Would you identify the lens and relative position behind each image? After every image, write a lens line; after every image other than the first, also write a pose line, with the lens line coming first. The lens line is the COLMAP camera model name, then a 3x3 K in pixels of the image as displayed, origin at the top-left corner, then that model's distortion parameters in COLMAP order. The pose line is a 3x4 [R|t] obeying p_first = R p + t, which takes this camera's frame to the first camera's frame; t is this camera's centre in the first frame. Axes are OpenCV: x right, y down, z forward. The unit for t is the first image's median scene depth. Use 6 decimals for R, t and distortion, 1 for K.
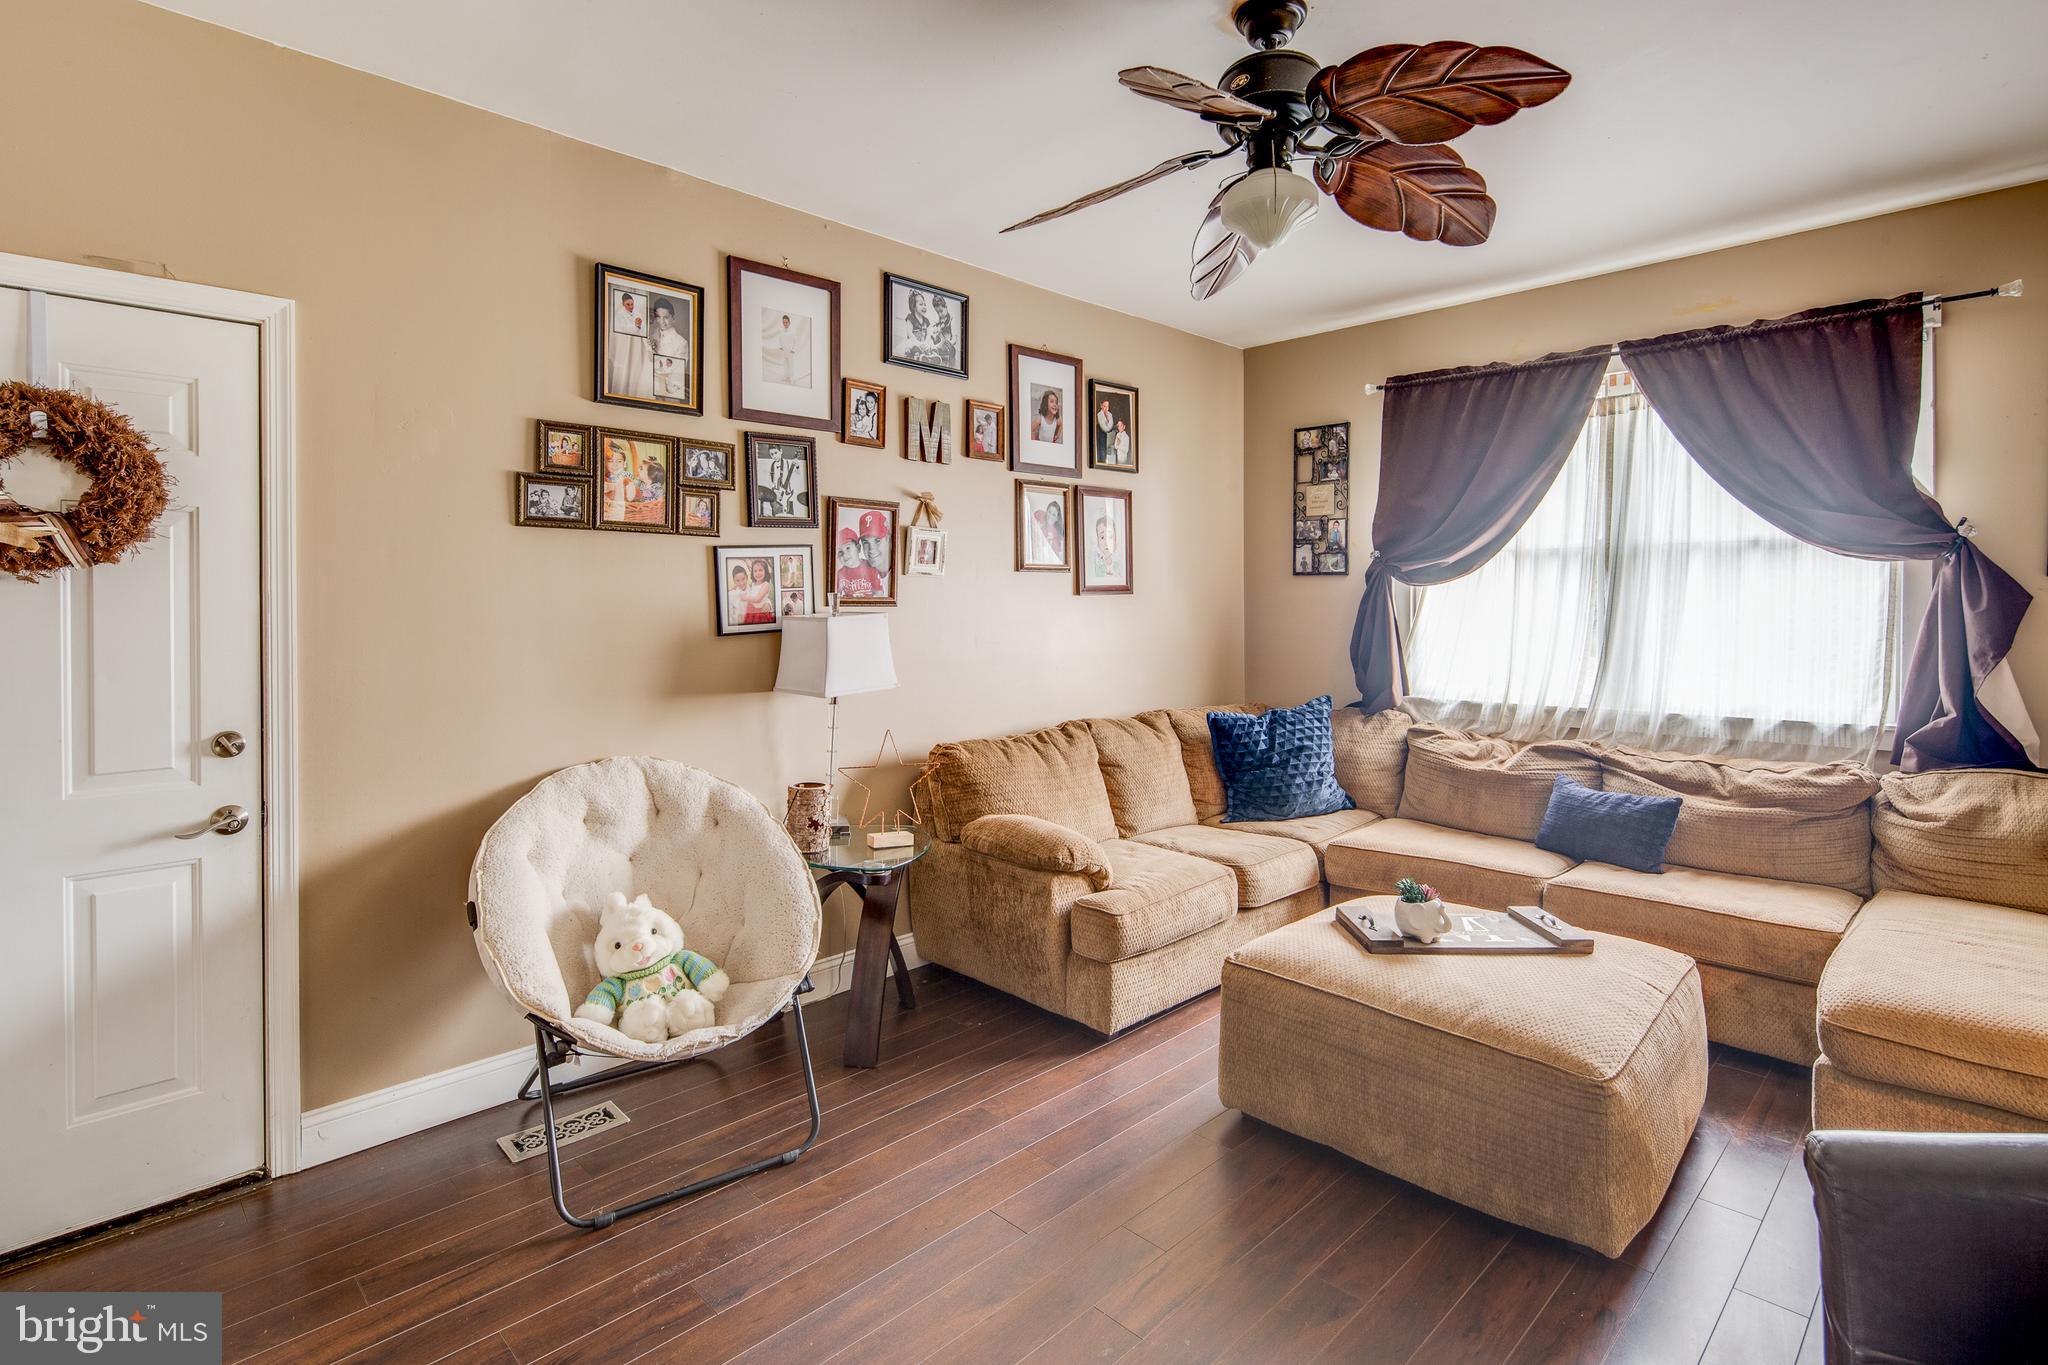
lens RADIAL K [[991.5, 0, 1025.7], [0, 991.5, 616.7], [0, 0, 1]] dist [0.001426, -0.000879]
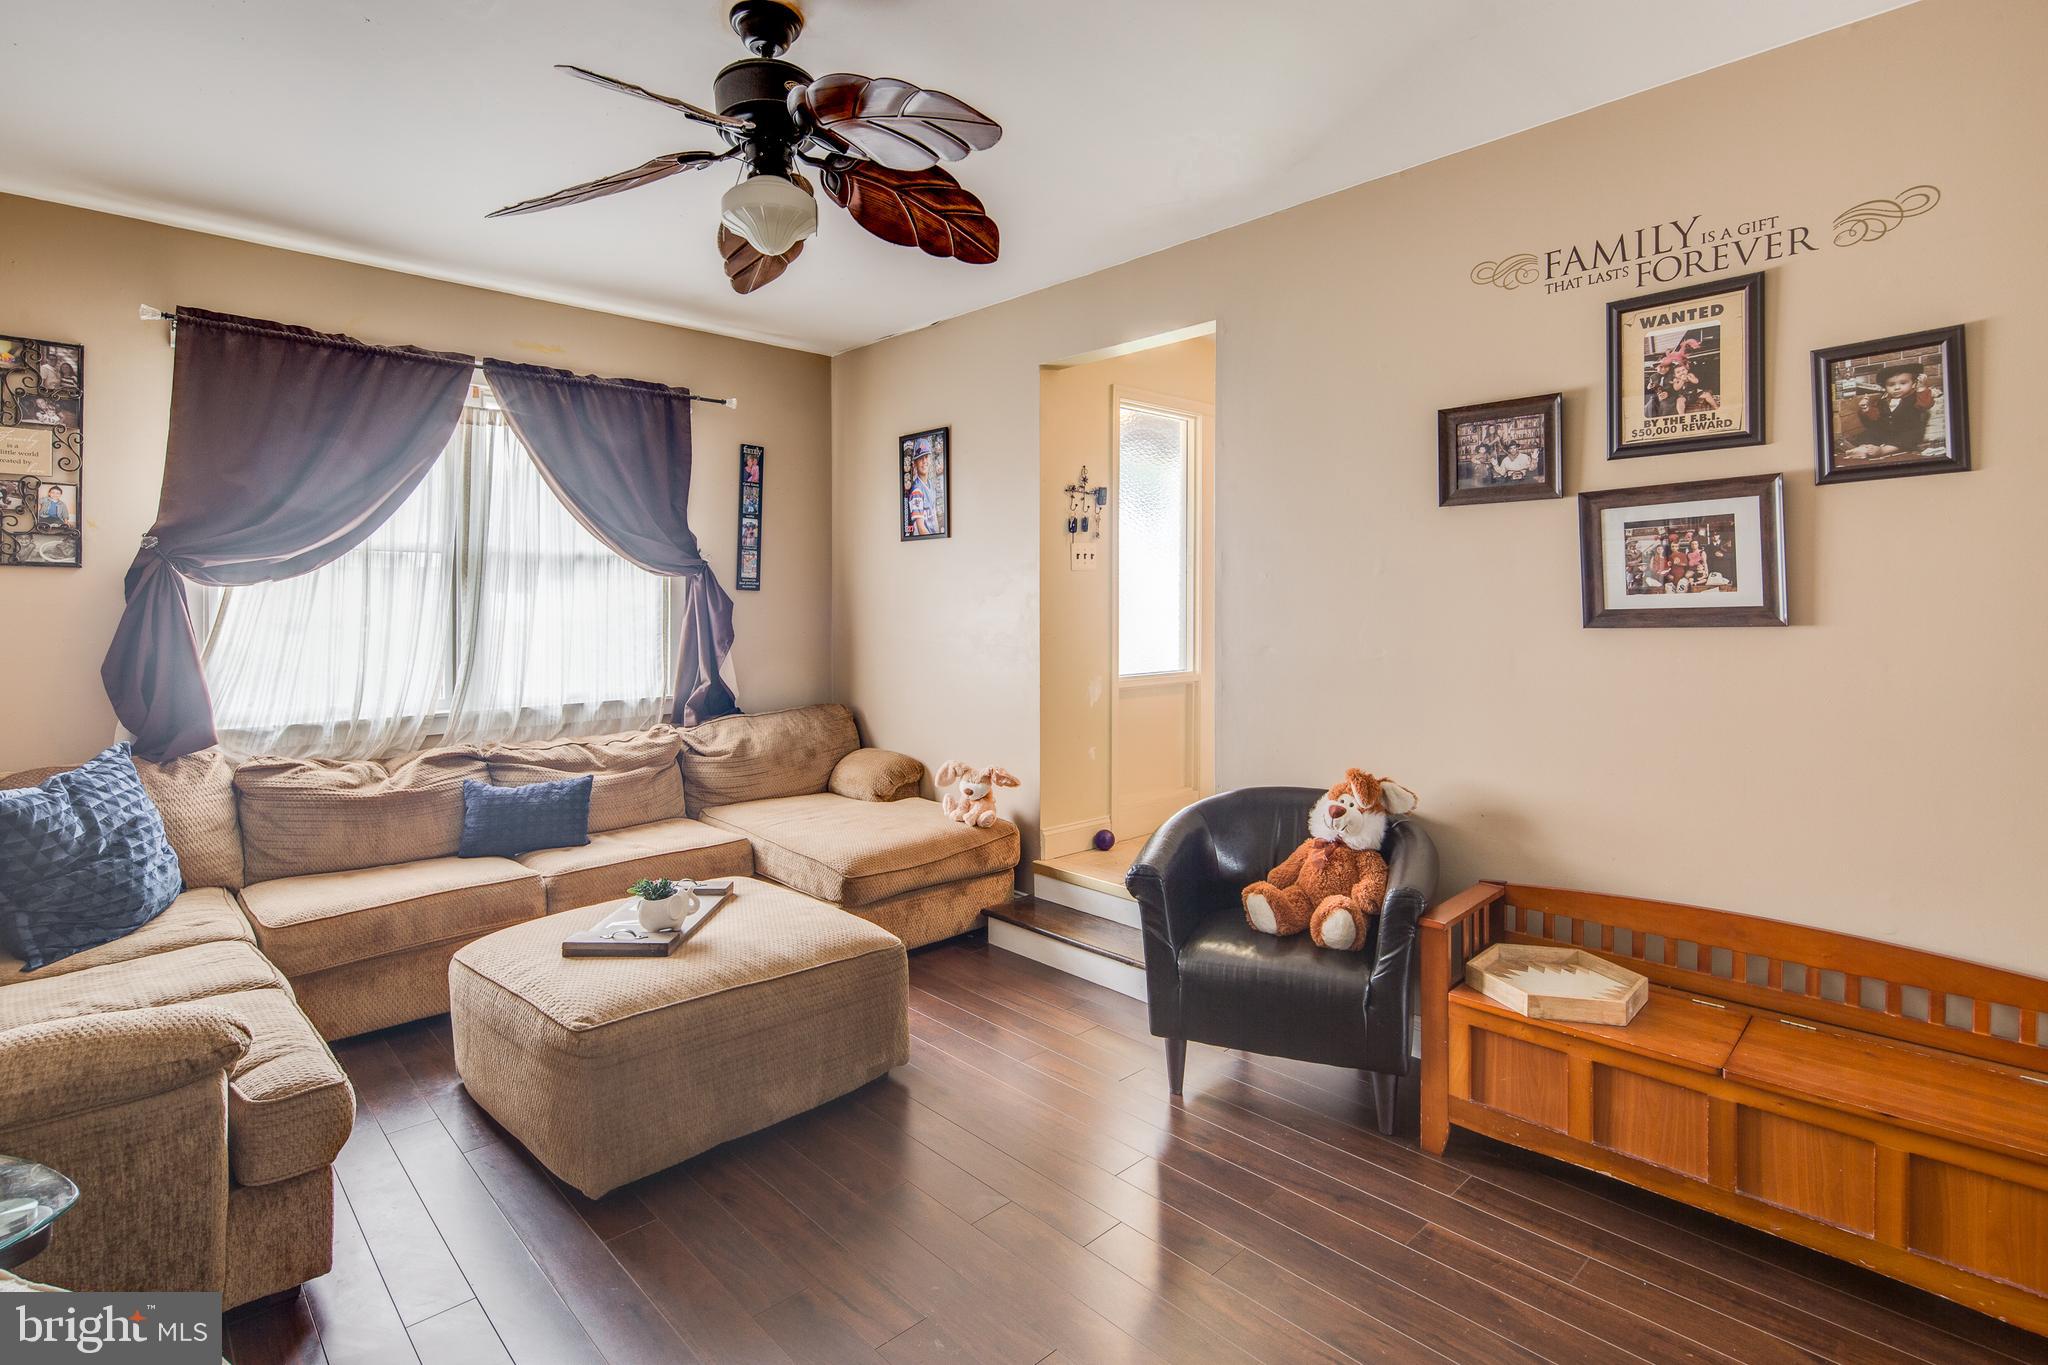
lens RADIAL K [[991.5, 0, 1025.7], [0, 991.5, 616.7], [0, 0, 1]] dist [0.001426, -0.000879]
pose [[0.020426, -0.011213, 0.999728, -0.425739], [0.016509, 0.999805, 0.010877, -0.005907], [-0.999655, 0.016282, 0.020608, 0.404754]]
